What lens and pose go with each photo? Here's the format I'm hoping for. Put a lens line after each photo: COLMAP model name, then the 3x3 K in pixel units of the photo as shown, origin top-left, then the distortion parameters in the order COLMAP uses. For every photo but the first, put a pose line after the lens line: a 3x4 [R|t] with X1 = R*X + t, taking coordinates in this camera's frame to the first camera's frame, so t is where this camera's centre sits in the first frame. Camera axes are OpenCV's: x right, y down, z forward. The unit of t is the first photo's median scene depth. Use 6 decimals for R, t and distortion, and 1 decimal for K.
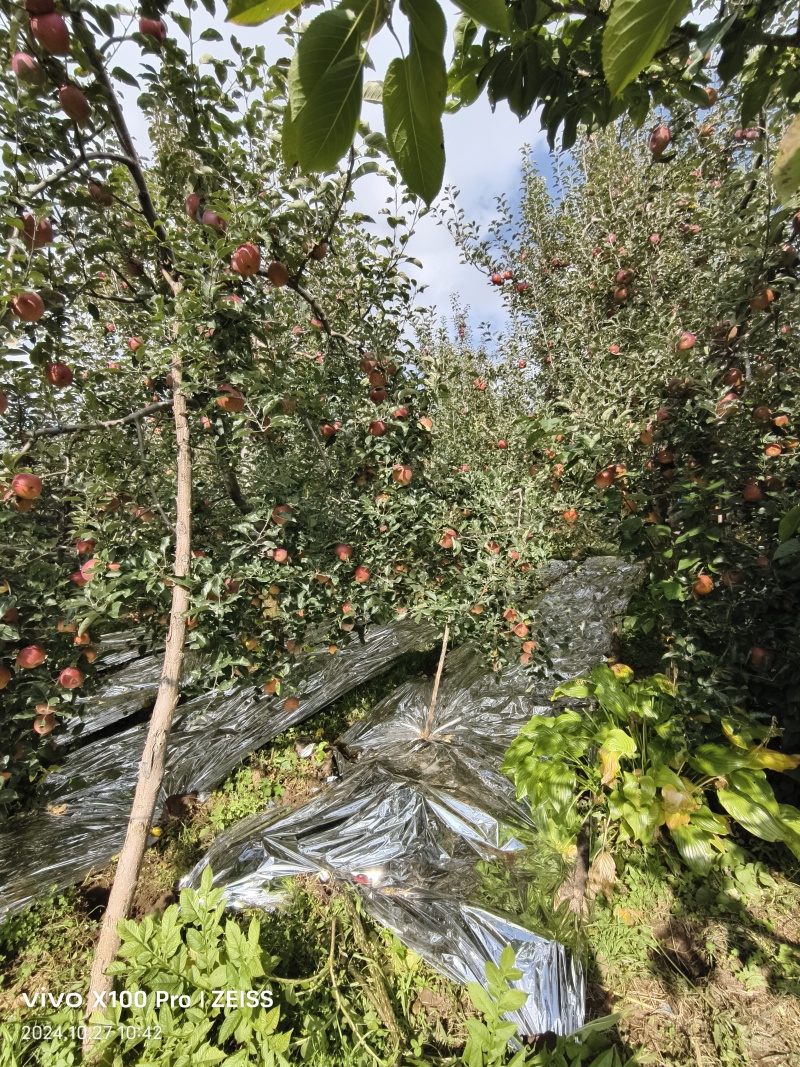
lens RADIAL K [[487.4, 0, 395.7], [0, 487.4, 535.4], [0, 0, 1]] dist [-0.000061, -0.000623]
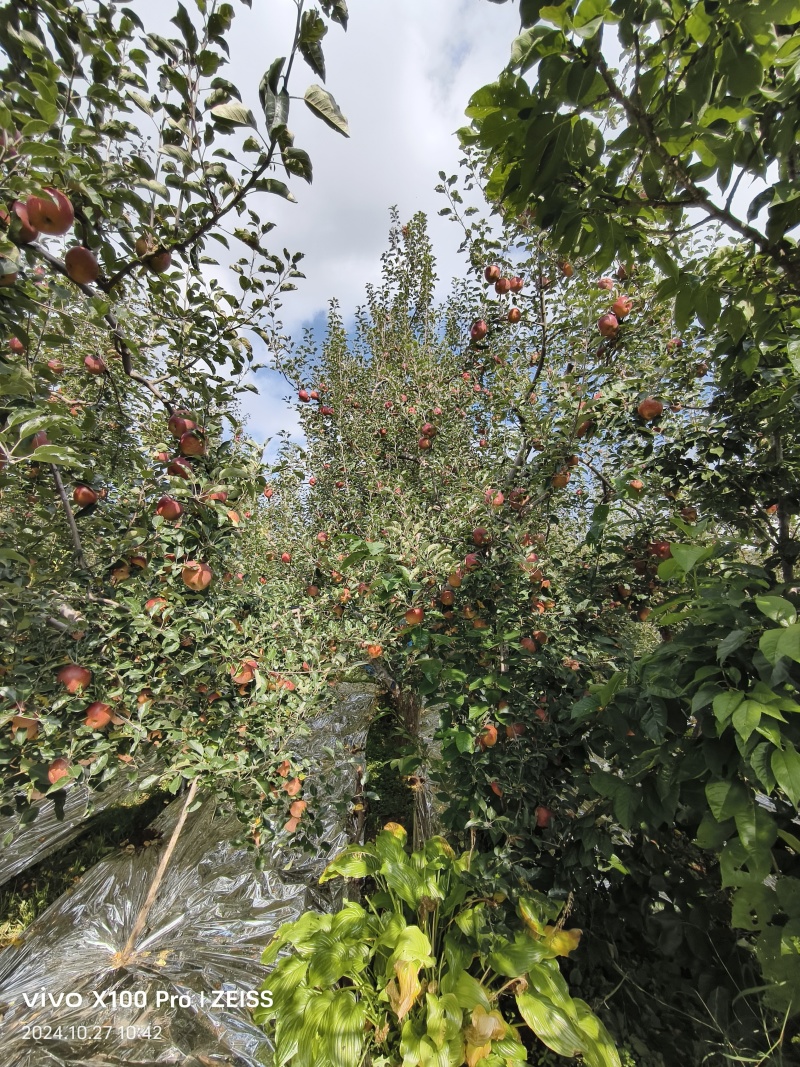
lens RADIAL K [[487.4, 0, 395.7], [0, 487.4, 535.4], [0, 0, 1]] dist [-0.000061, -0.000623]
pose [[0.853883, 0.205283, 0.478270, -0.091405], [-0.088966, 0.962974, -0.254491, -0.022188], [-0.512804, 0.174756, 0.840531, 0.208197]]
